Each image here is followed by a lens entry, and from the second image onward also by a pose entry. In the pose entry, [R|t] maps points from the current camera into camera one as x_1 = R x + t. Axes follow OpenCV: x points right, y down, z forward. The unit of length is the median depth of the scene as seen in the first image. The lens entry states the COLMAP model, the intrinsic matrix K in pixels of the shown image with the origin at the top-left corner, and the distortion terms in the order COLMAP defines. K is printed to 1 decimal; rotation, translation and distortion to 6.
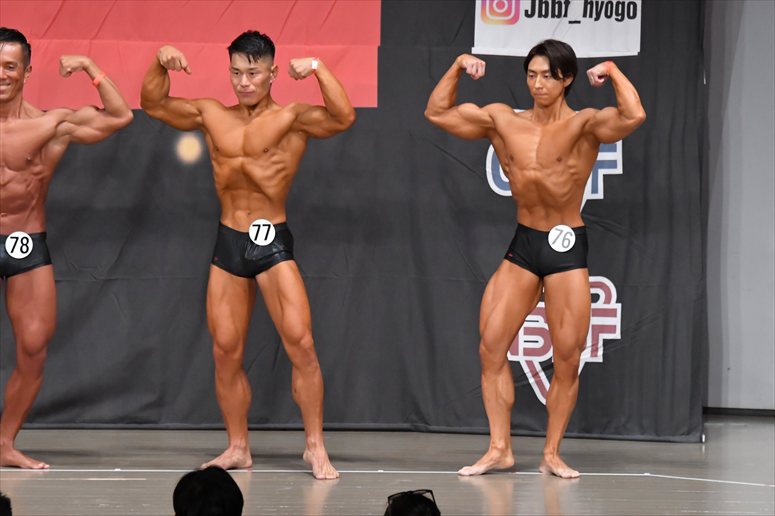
lens RADIAL K [[4955.8, 0, 387.4], [0, 4955.8, 284.6], [0, 0, 1]] dist [1.986088, 0.000000]
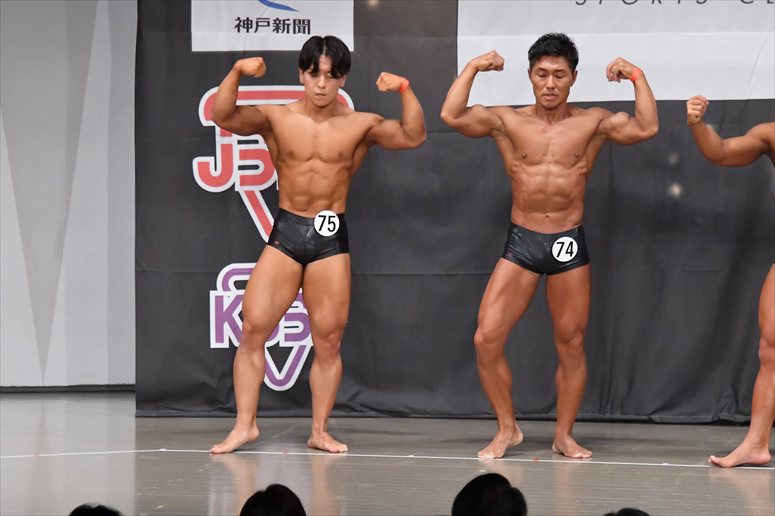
lens RADIAL K [[4955.8, 0, 397.4], [0, 4955.8, 278.3], [0, 0, 1]] dist [1.986088, 0.000000]
pose [[0.976524, 0.009235, -0.215213, 0.275279], [-0.009712, 0.999952, -0.001157, 0.002467], [0.215192, 0.003220, 0.976567, -0.016139]]
